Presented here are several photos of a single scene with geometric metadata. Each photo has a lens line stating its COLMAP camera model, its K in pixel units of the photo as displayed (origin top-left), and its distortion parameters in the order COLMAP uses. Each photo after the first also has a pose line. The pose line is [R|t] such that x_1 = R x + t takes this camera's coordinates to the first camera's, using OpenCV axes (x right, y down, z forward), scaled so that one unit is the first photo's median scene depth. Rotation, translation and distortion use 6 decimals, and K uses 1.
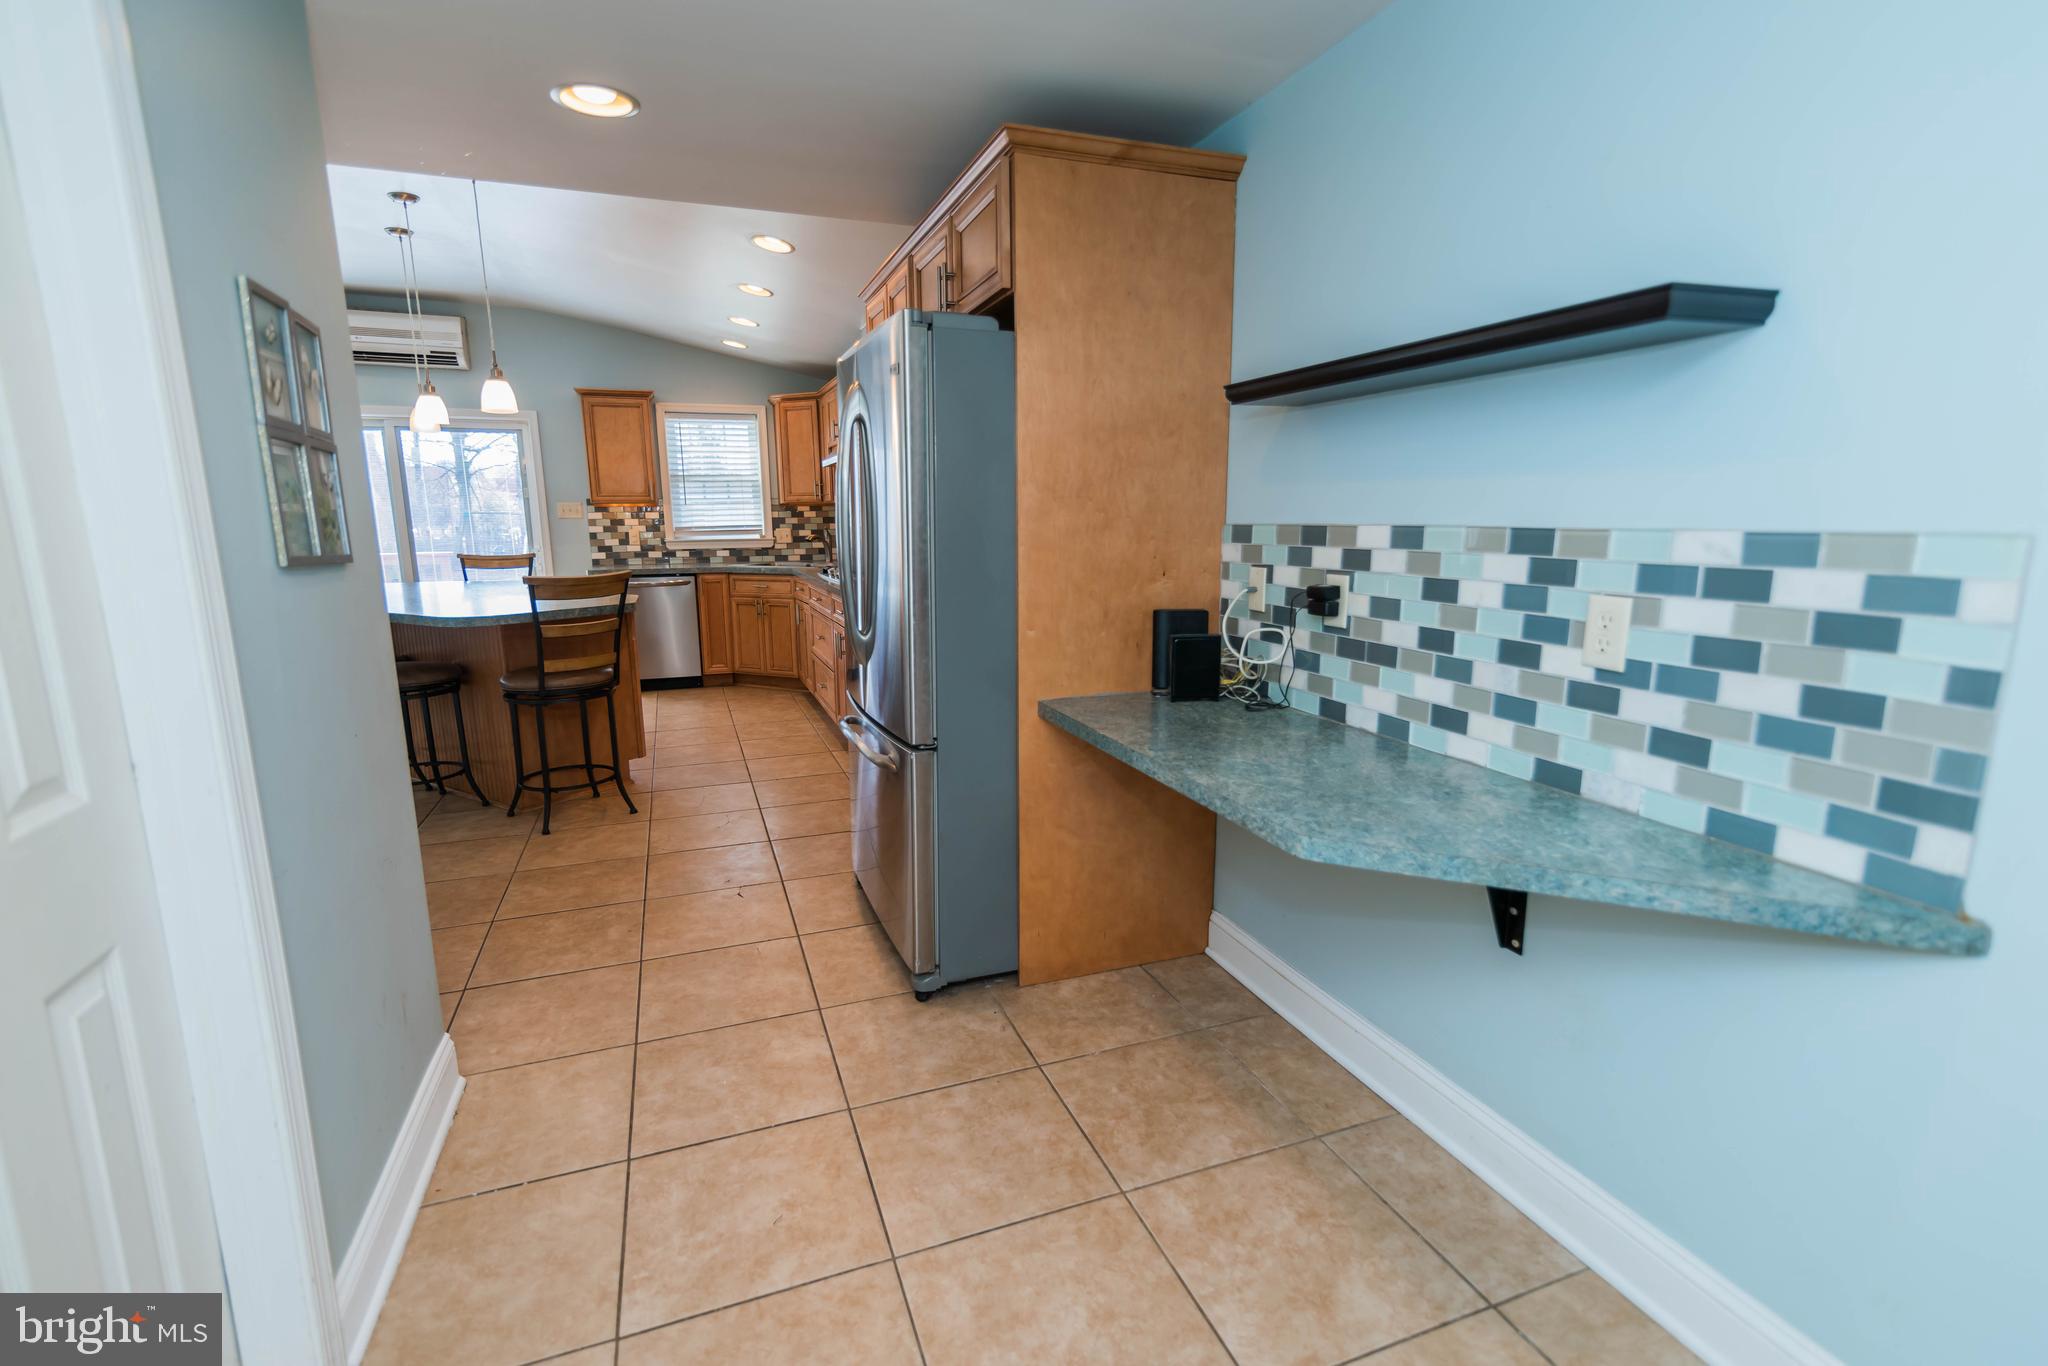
lens RADIAL K [[927.1, 0, 1021.7], [0, 927.1, 688.3], [0, 0, 1]] dist [0.017033, -0.003892]
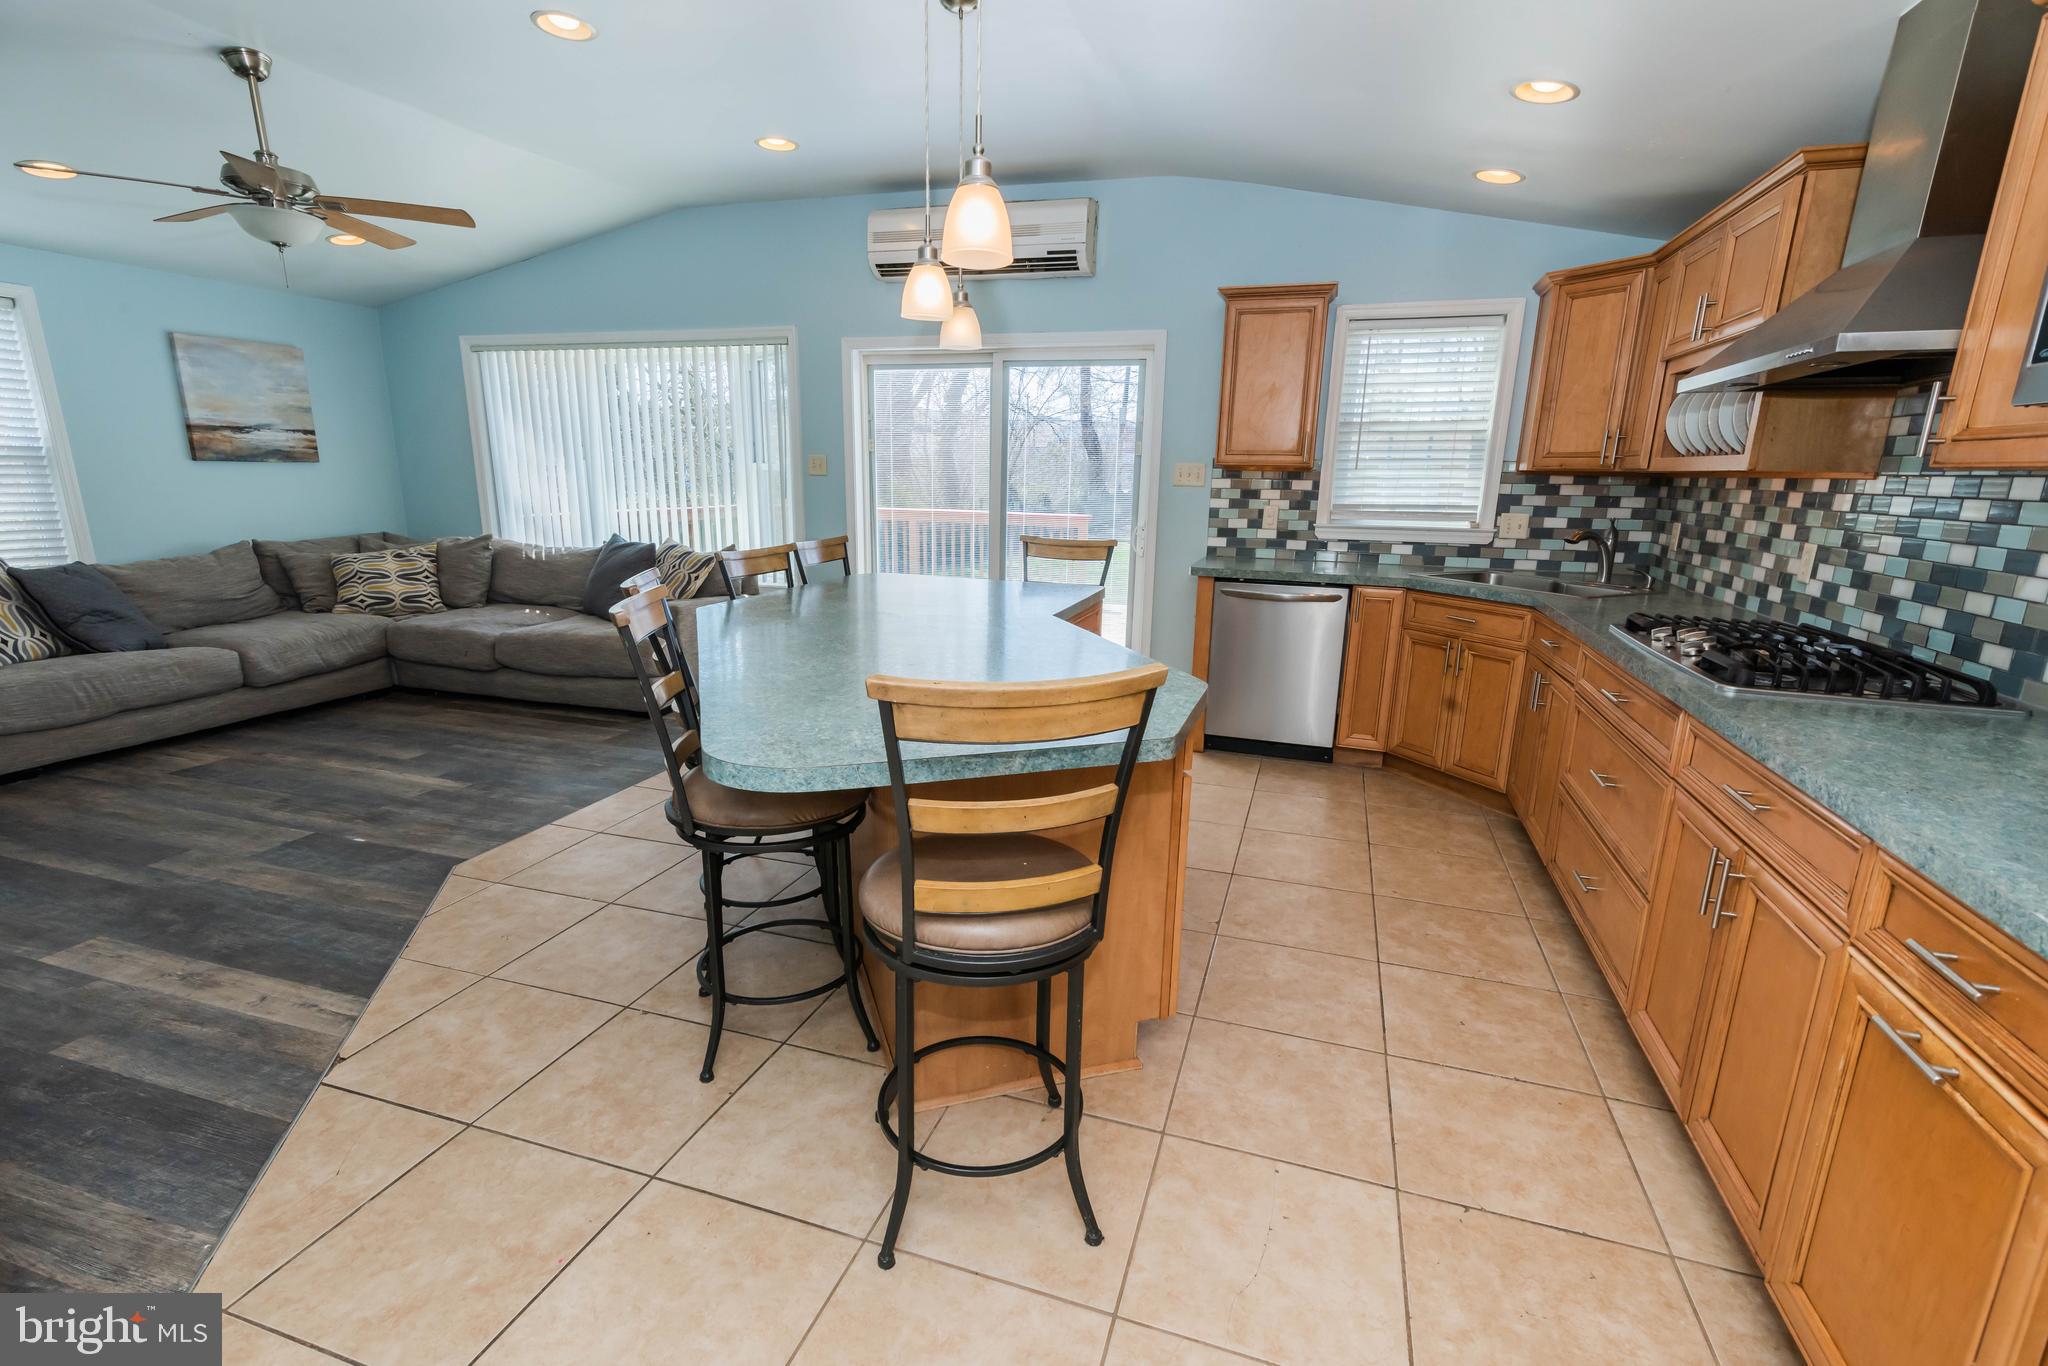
lens RADIAL K [[927.1, 0, 1022.4], [0, 927.1, 689.6], [0, 0, 1]] dist [0.017033, -0.003892]
pose [[0.778442, 0.168471, -0.604687, -0.134286], [-0.142104, 0.985599, 0.091659, -0.077835], [0.611420, 0.014577, 0.791172, 0.373439]]
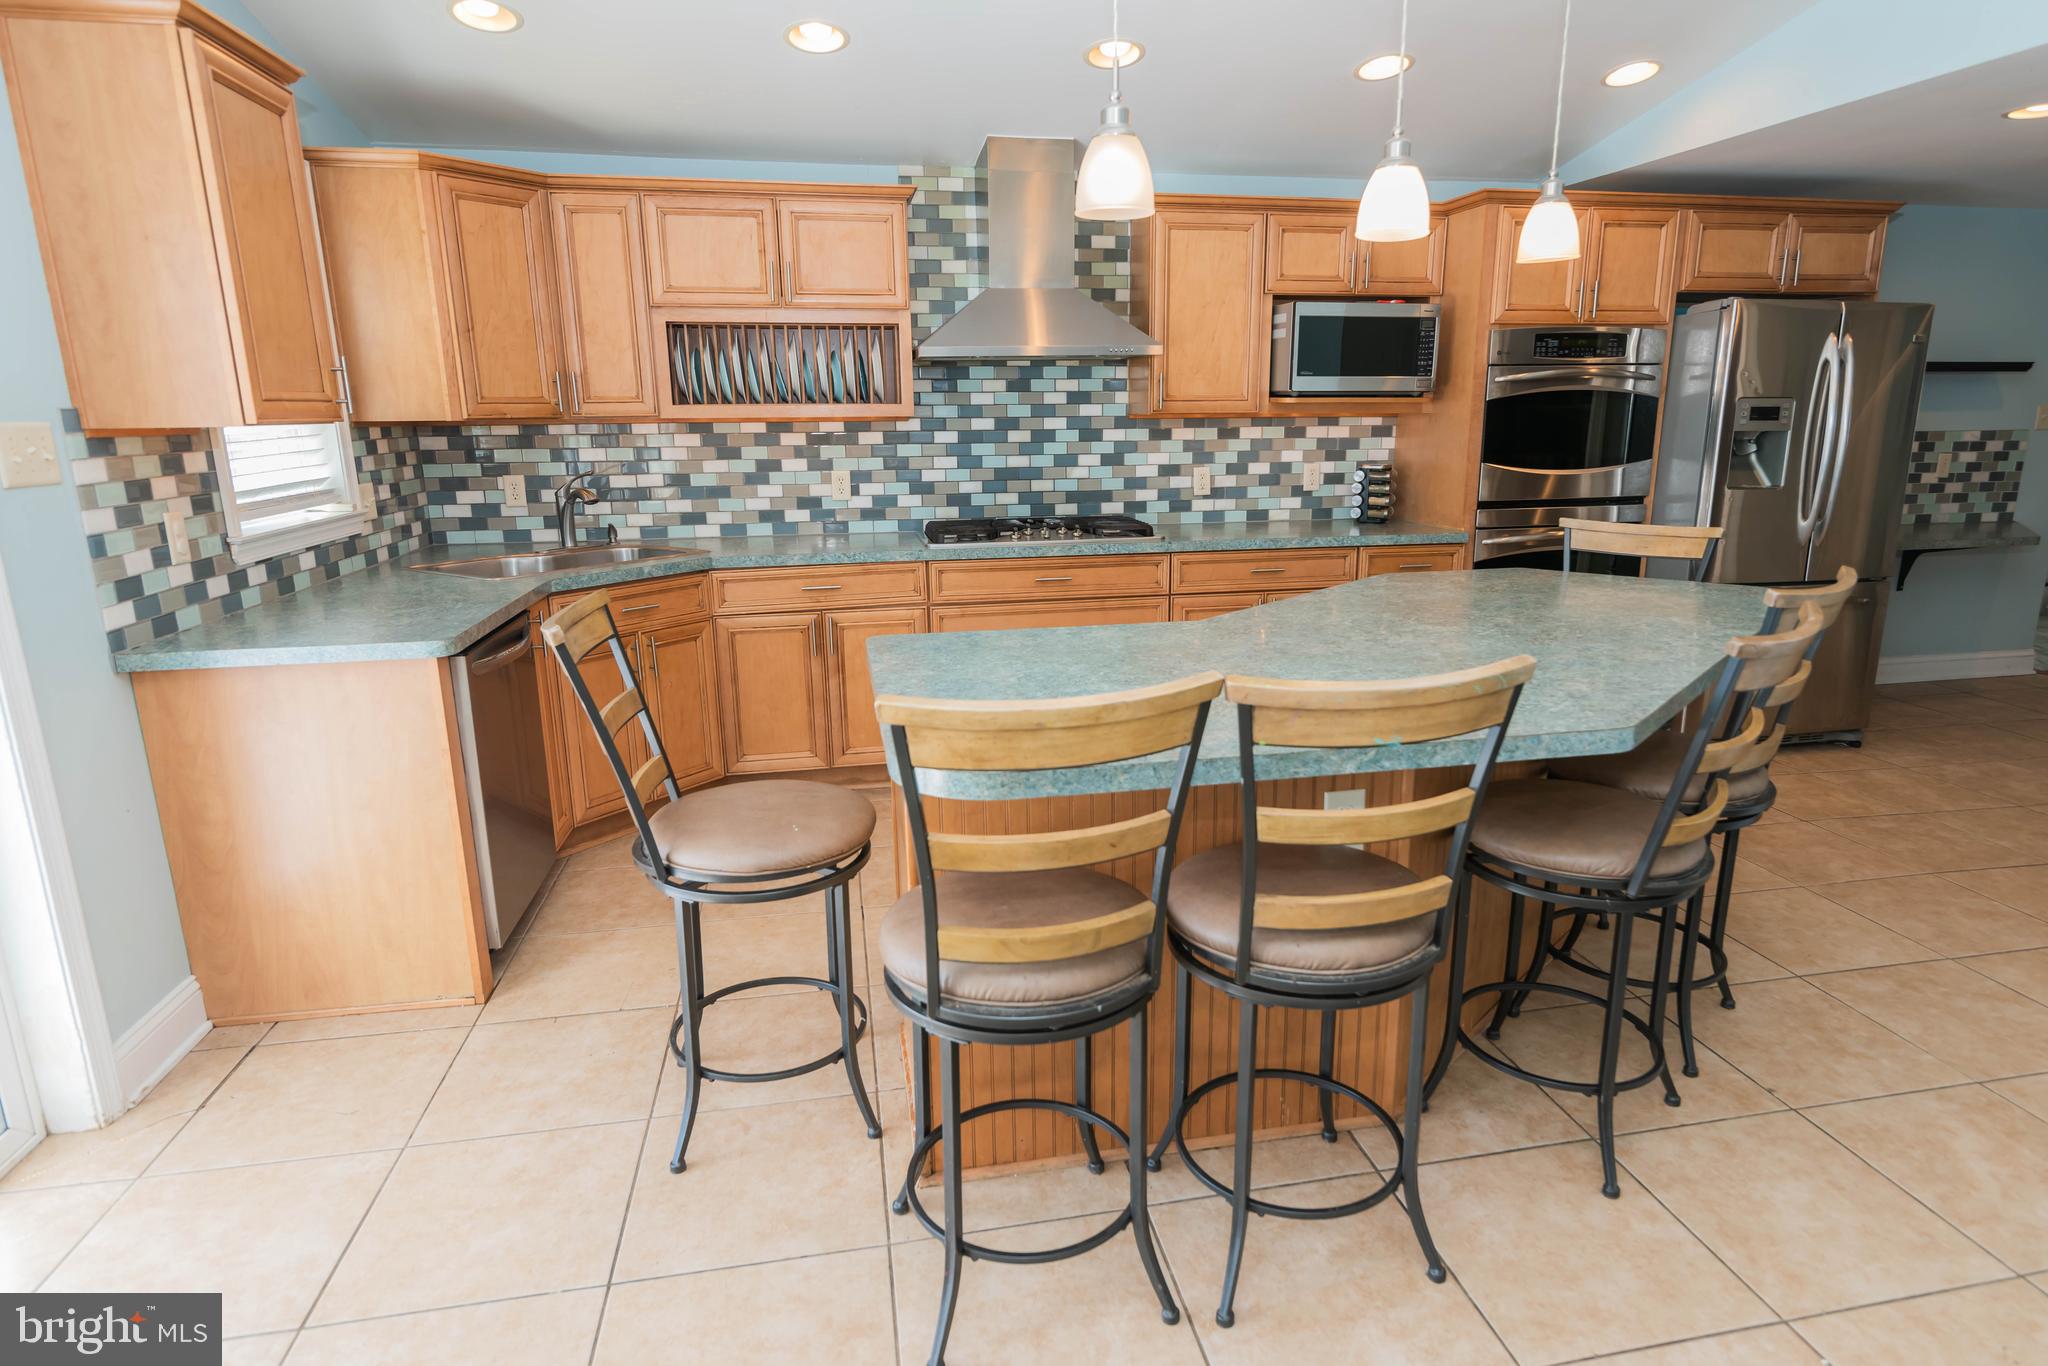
lens RADIAL K [[1120.9, 0, 1045.5], [0, 1120.9, 672.9], [0, 0, 1]] dist [0.001270, -0.001433]
pose [[0.164372, -0.218931, 0.961796, -0.737340], [0.190853, 0.963691, 0.186746, -0.136401], [-0.967759, 0.152865, 0.200188, 0.673468]]
